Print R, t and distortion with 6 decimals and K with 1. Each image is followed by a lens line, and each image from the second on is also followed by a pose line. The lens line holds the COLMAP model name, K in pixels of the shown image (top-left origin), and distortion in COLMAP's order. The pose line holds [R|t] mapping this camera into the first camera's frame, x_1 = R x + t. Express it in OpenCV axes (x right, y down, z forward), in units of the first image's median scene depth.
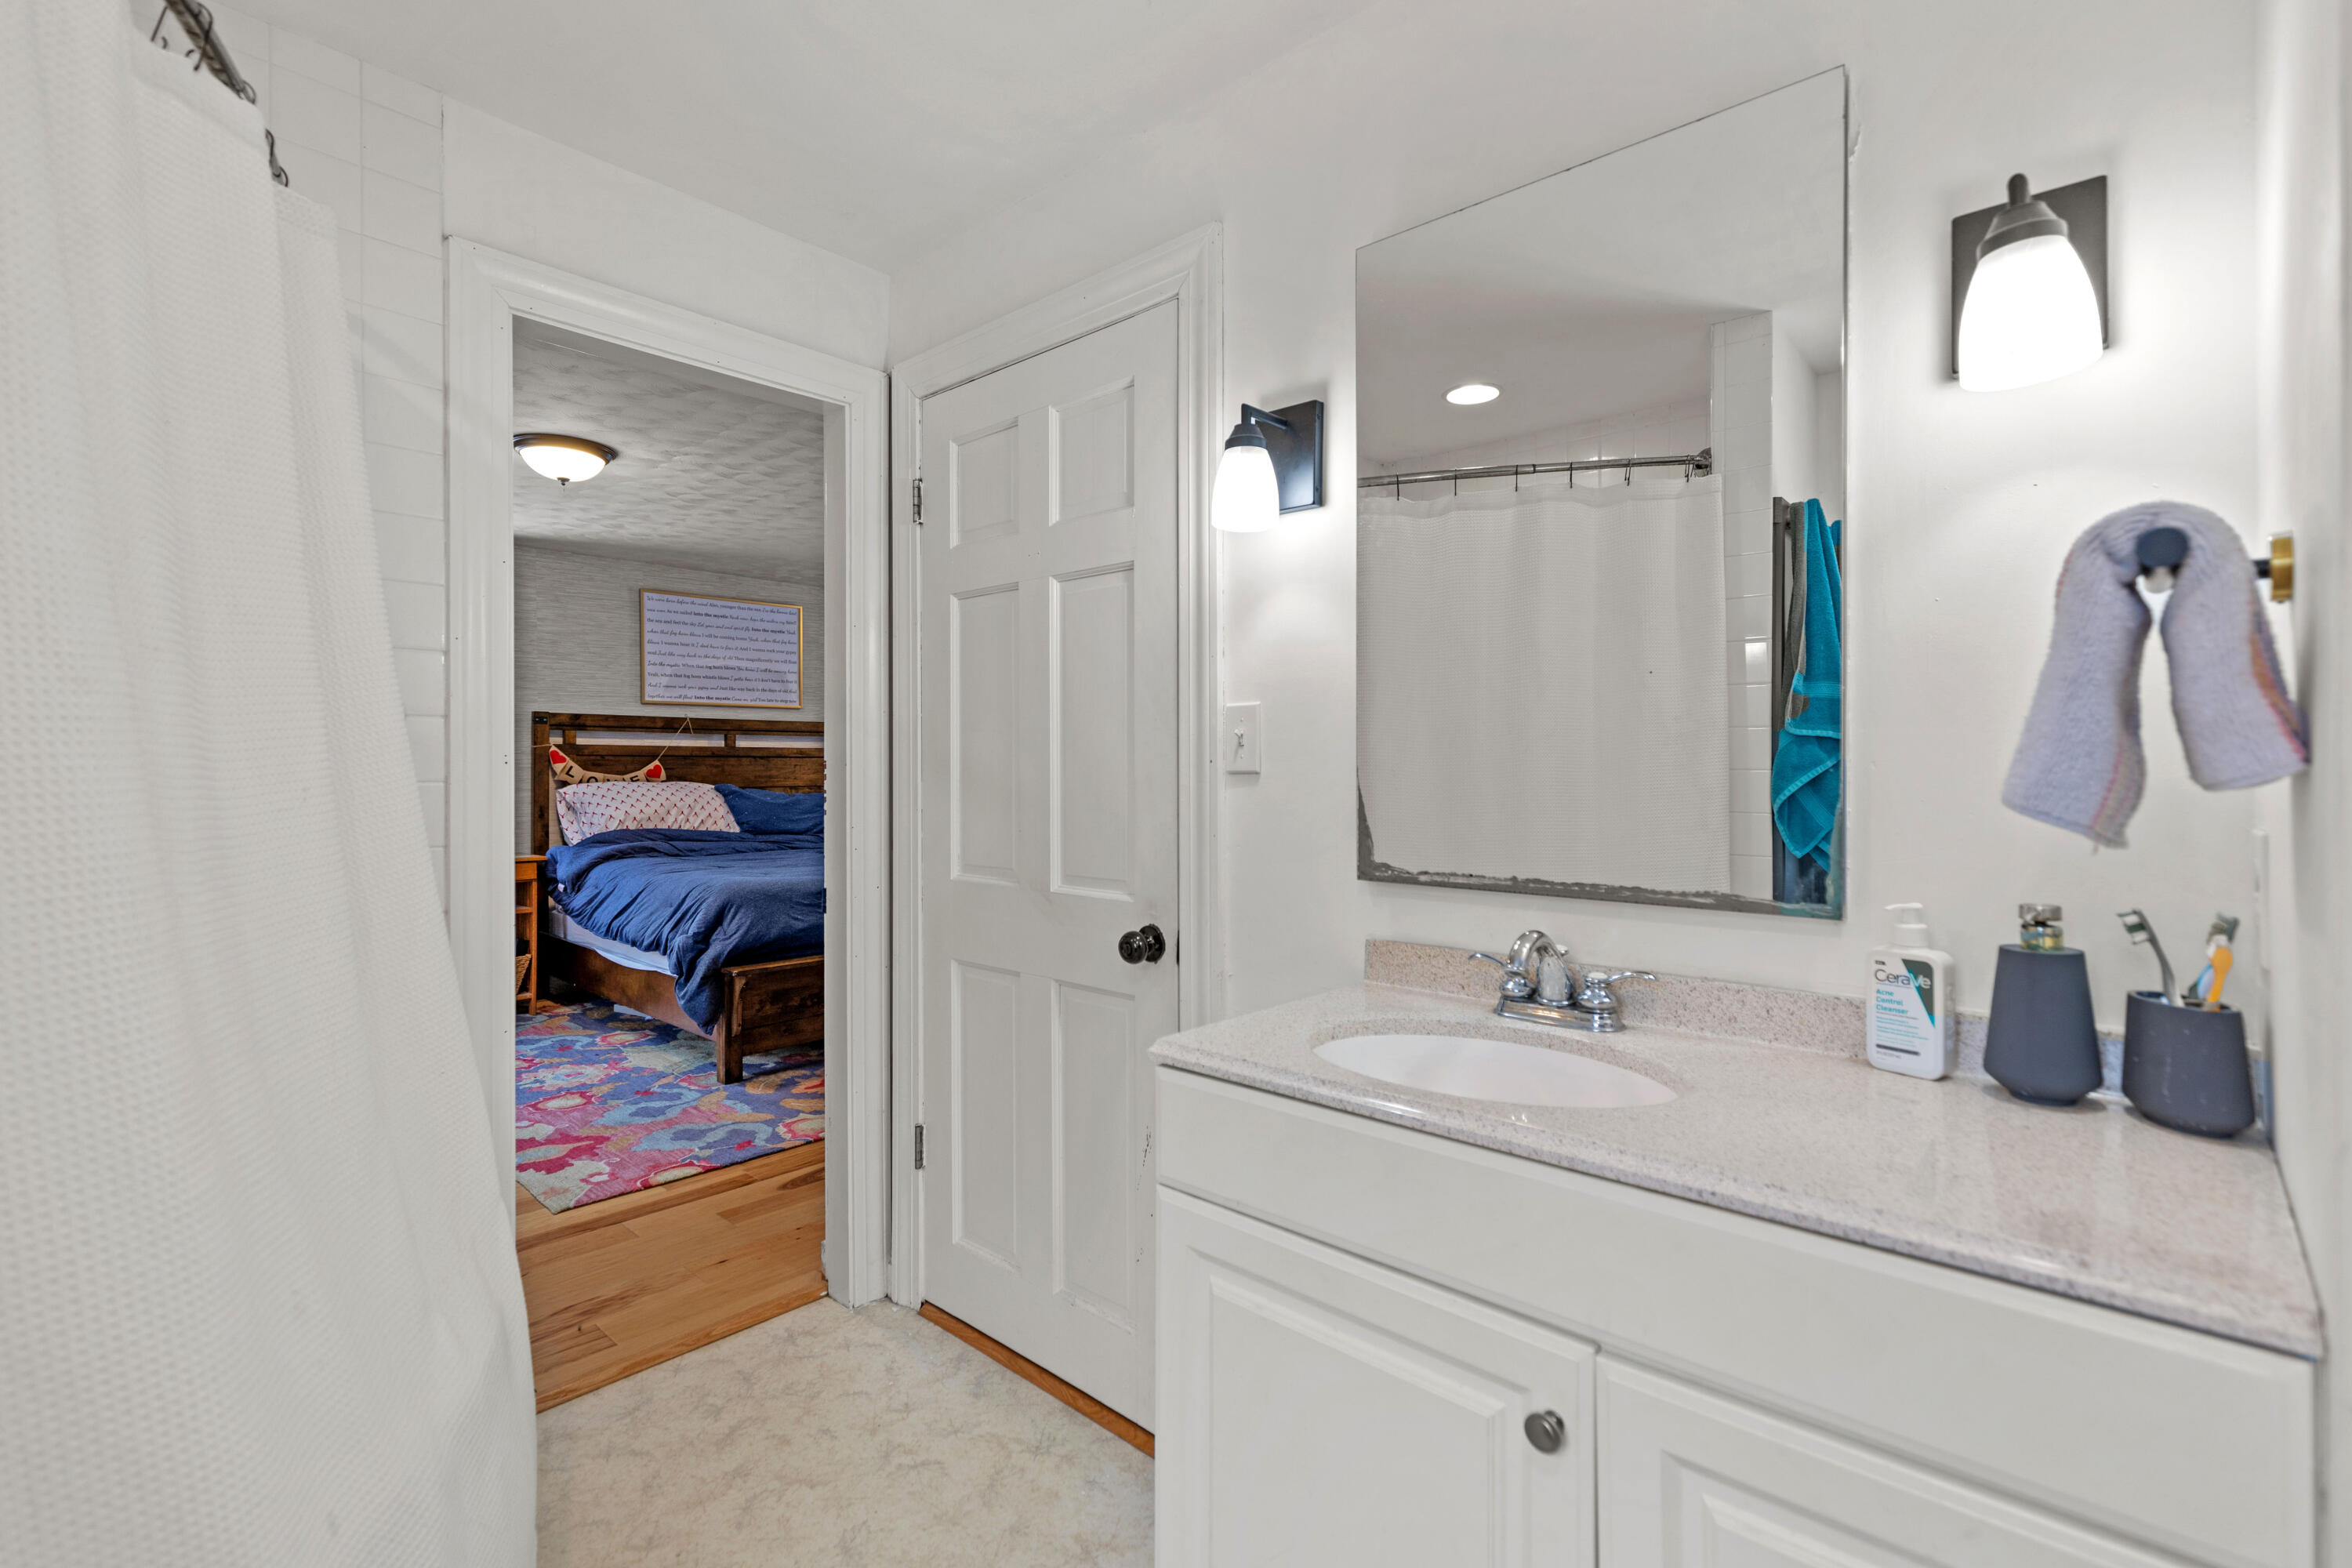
lens RADIAL K [[1071.2, 0, 1177.1], [0, 1071.2, 768.6], [0, 0, 1]] dist [0.003979, 0.000355]
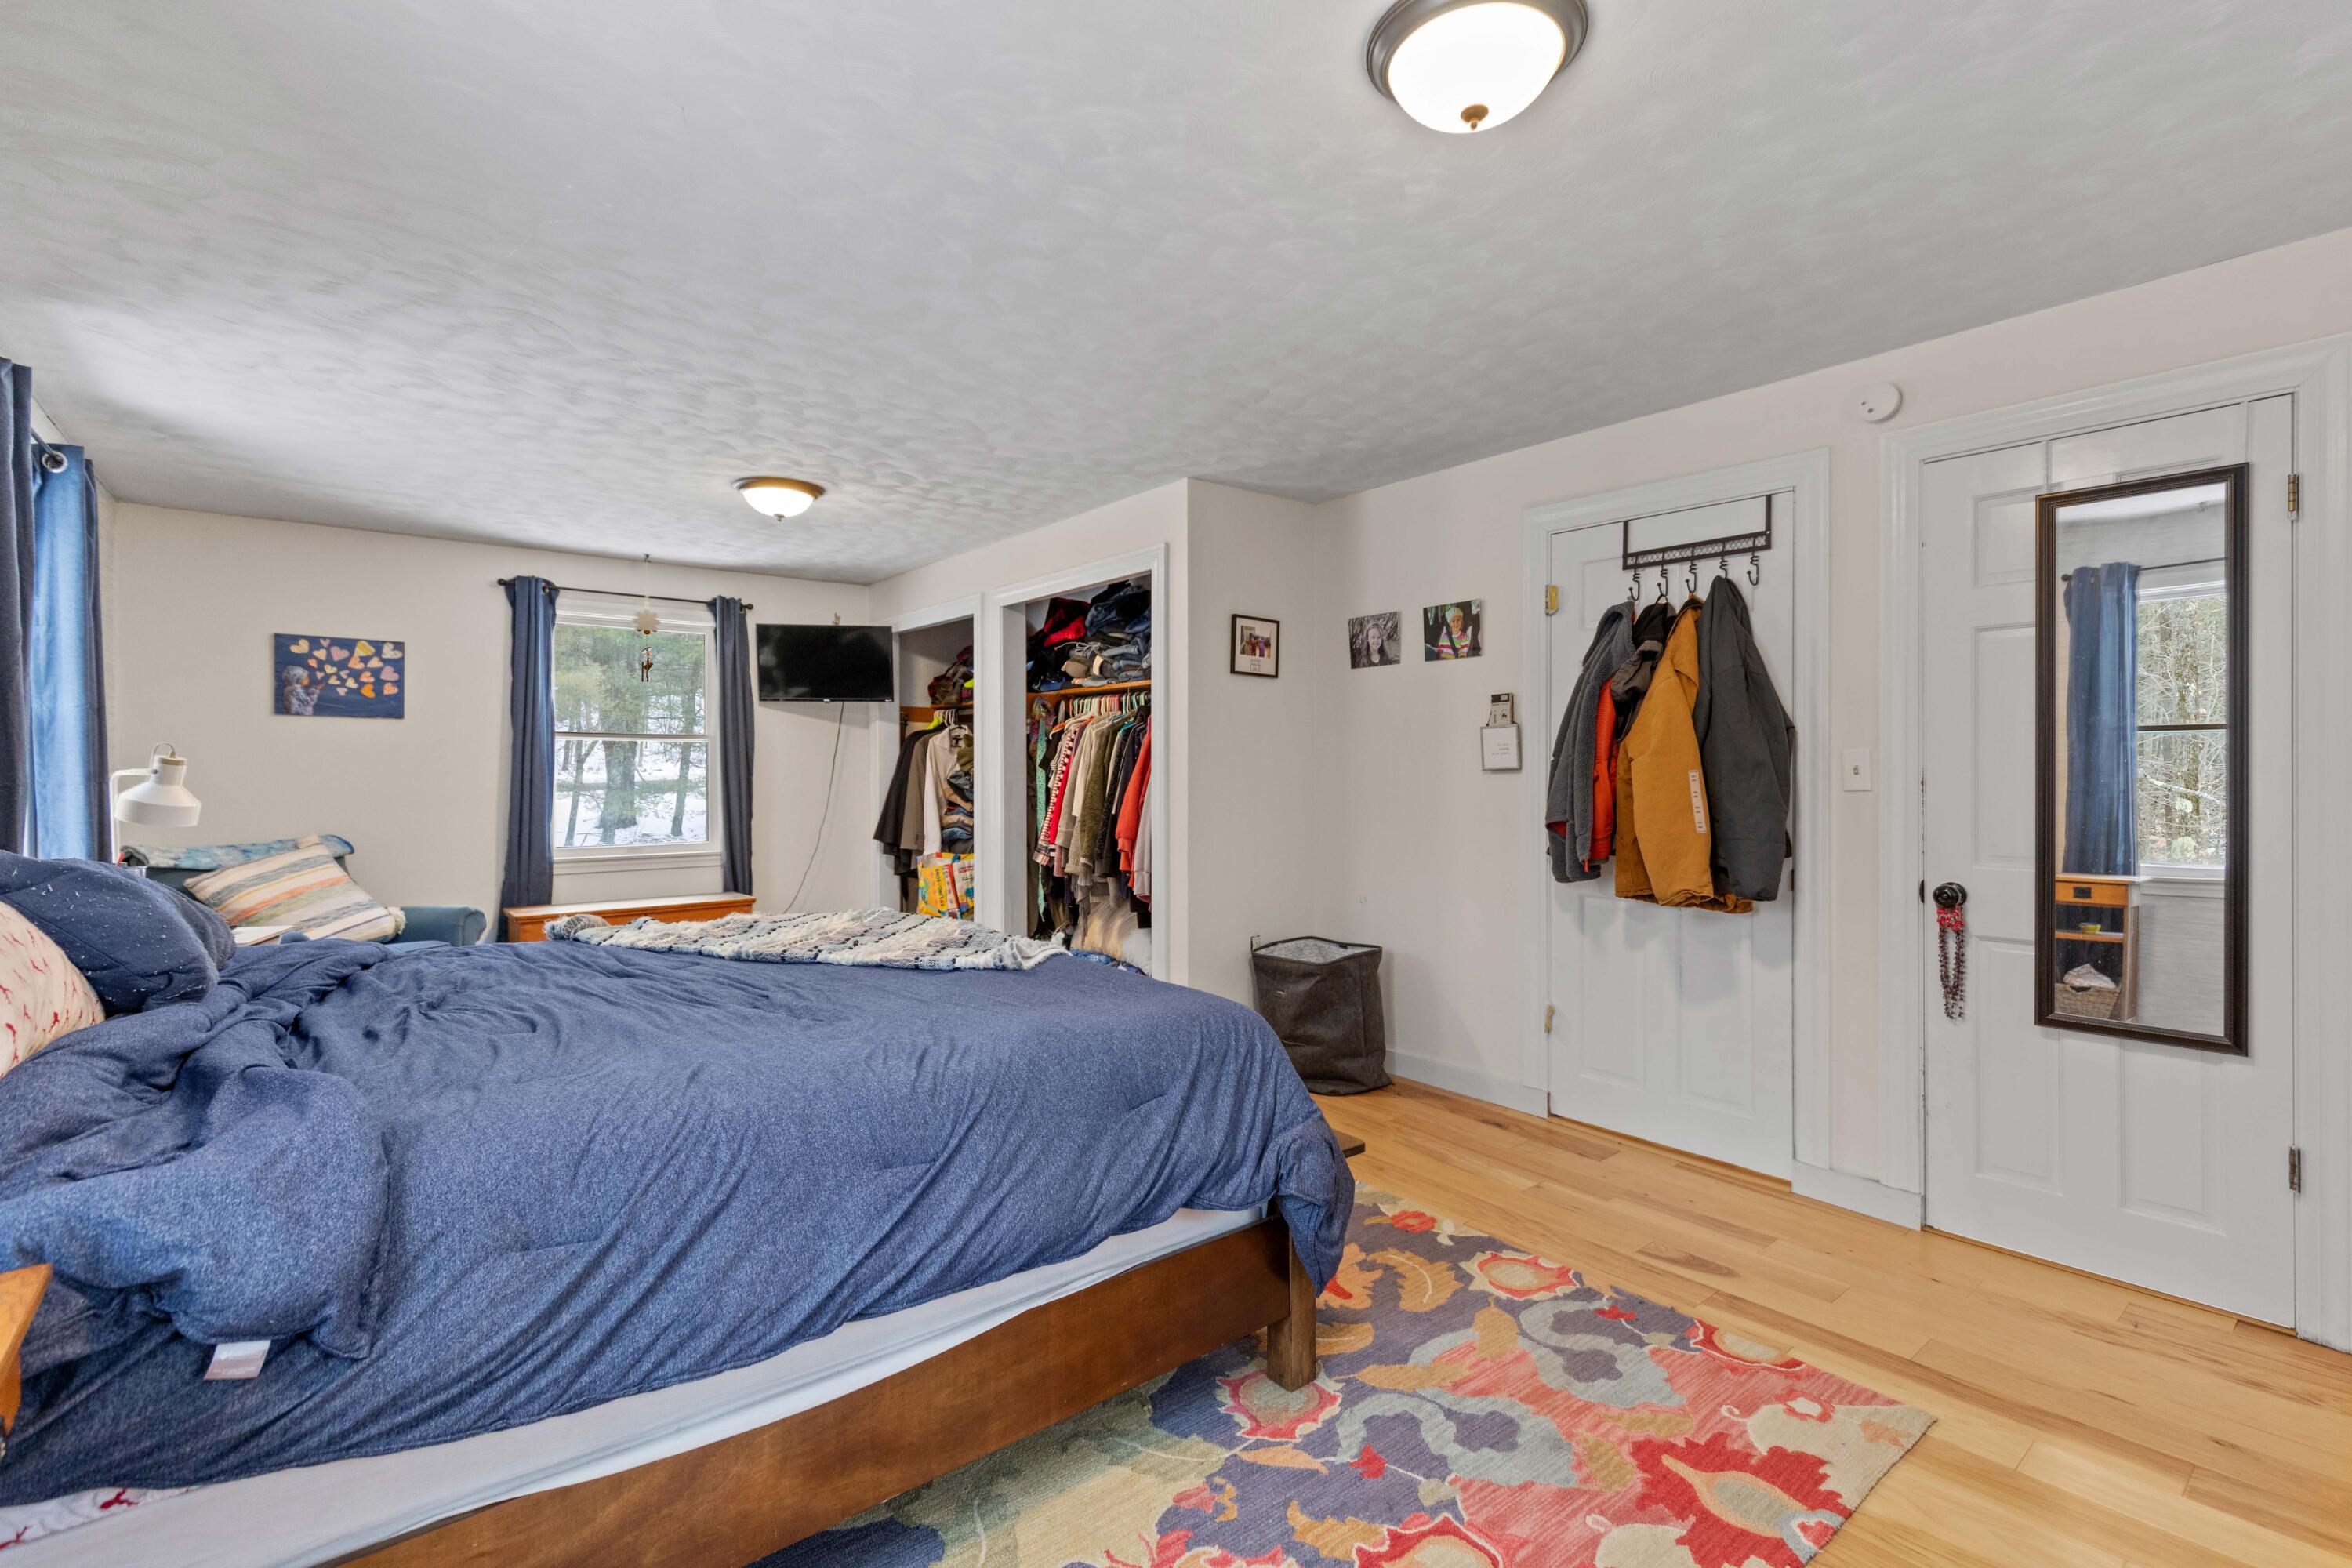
lens RADIAL K [[1071.2, 0, 1176.5], [0, 1071.2, 778.8], [0, 0, 1]] dist [0.003979, 0.000355]
pose [[0.148161, -0.008688, 0.988925, -1.081468], [0.014572, 0.999872, 0.006601, -0.007915], [-0.988856, 0.013433, 0.148269, 1.116483]]
